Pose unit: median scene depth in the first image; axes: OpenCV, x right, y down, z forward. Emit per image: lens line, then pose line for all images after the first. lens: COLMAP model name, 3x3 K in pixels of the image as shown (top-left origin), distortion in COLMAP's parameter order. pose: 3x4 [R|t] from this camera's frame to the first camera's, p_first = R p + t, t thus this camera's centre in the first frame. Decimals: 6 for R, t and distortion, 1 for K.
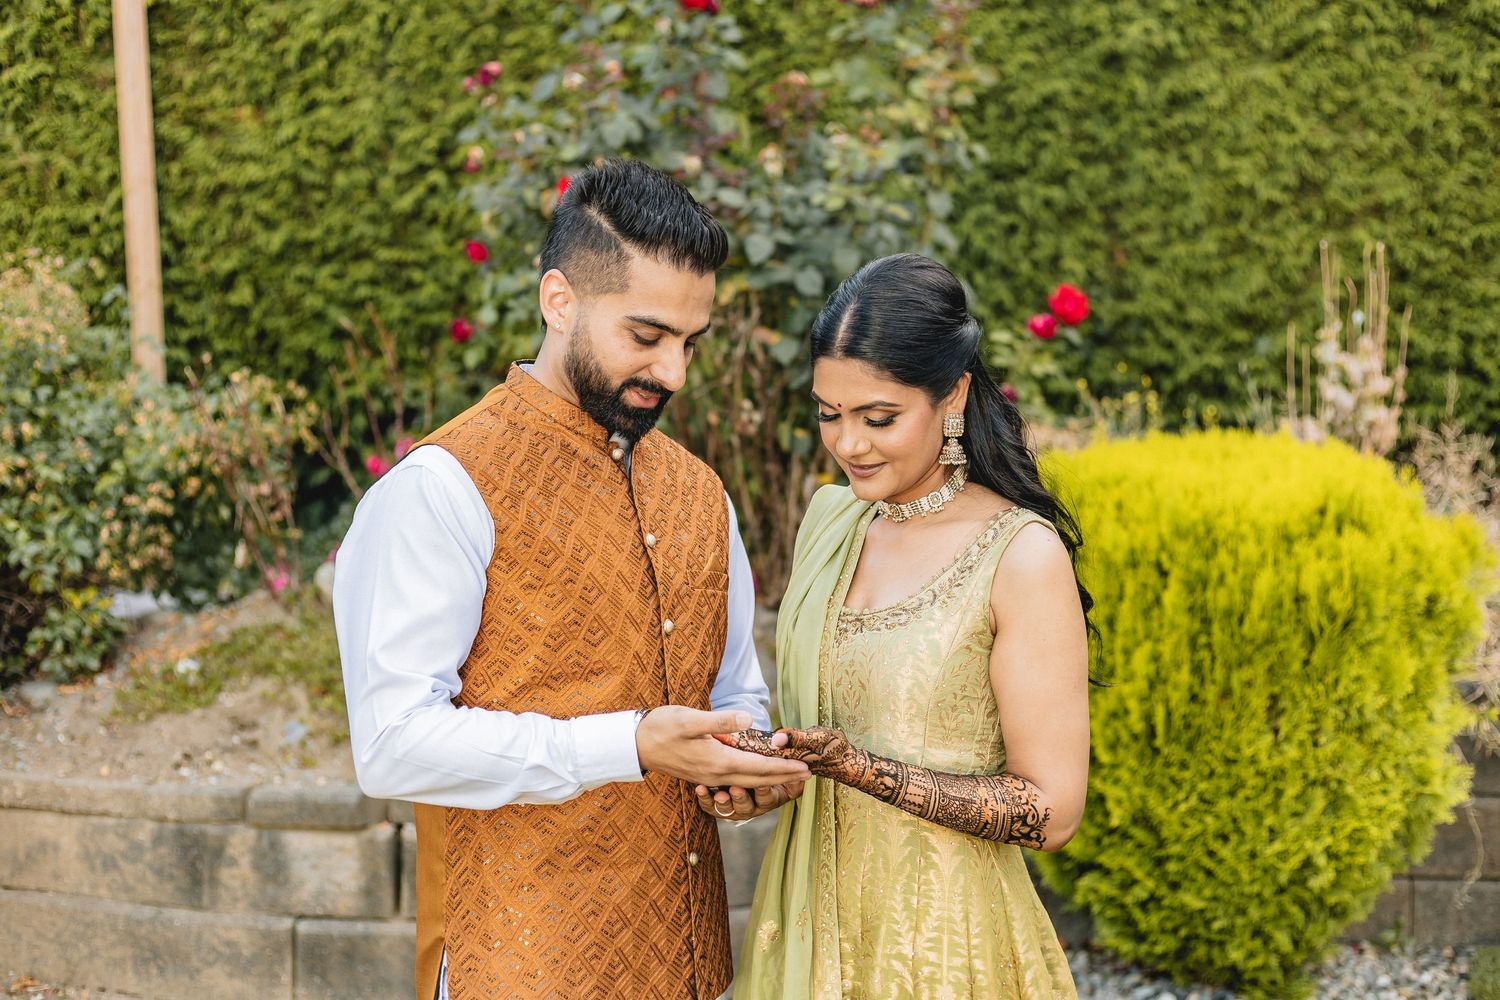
lens RADIAL K [[2165.1, 0, 755.5], [0, 2165.1, 529.0], [0, 0, 1]] dist [0.001148, 0.000000]
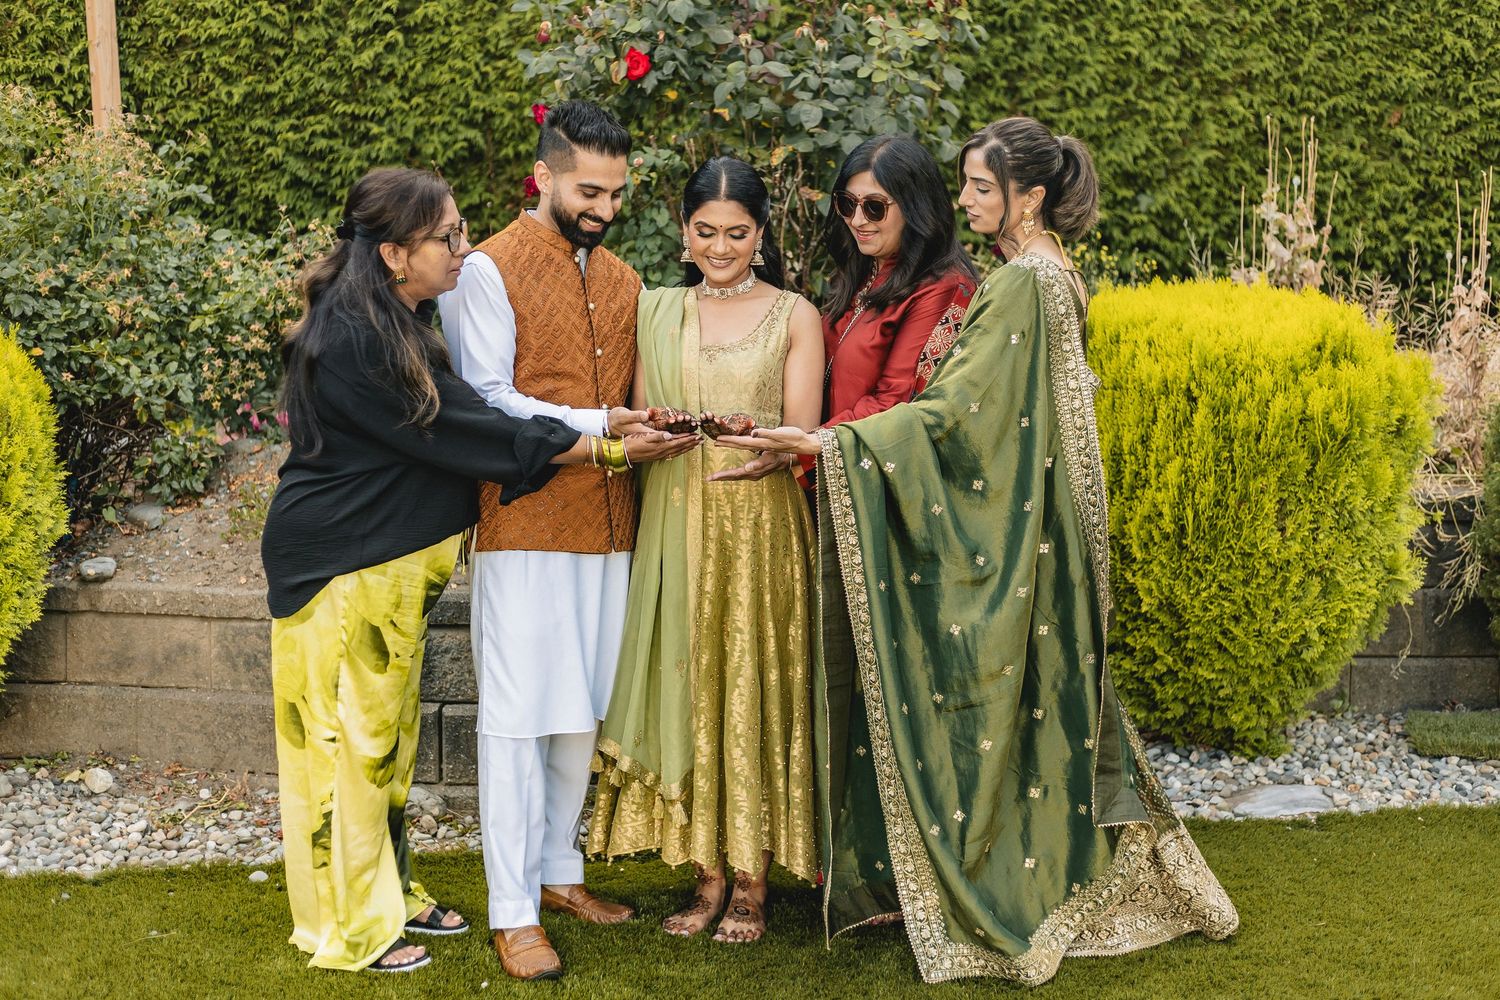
lens RADIAL K [[2165.1, 0, 750.6], [0, 2165.1, 490.8], [0, 0, 1]] dist [0.001148, 0.000000]
pose [[0.992044, -0.007754, 0.125649, -0.111510], [0.000950, 0.998534, 0.054119, 0.003150], [-0.125885, -0.053569, 0.990598, -0.086157]]
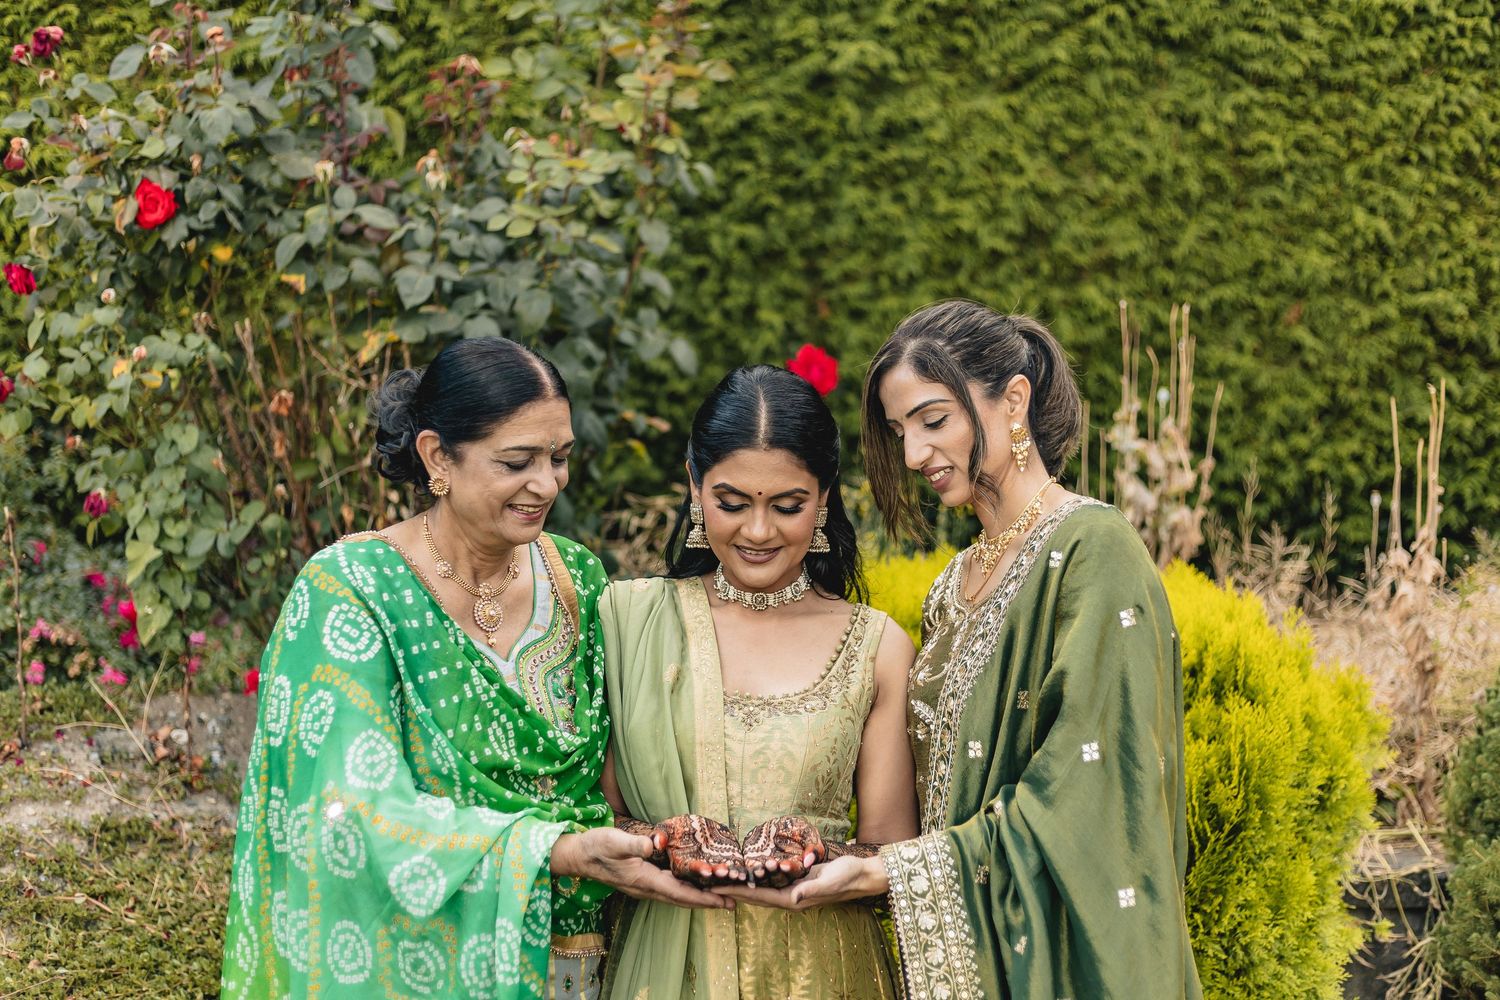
lens RADIAL K [[2165.1, 0, 747.0], [0, 2165.1, 495.8], [0, 0, 1]] dist [0.001148, 0.000000]
pose [[0.985201, 0.016380, 0.170621, -0.007763], [-0.010805, 0.999378, -0.033555, -0.022770], [-0.171064, 0.031215, 0.984765, 0.163619]]
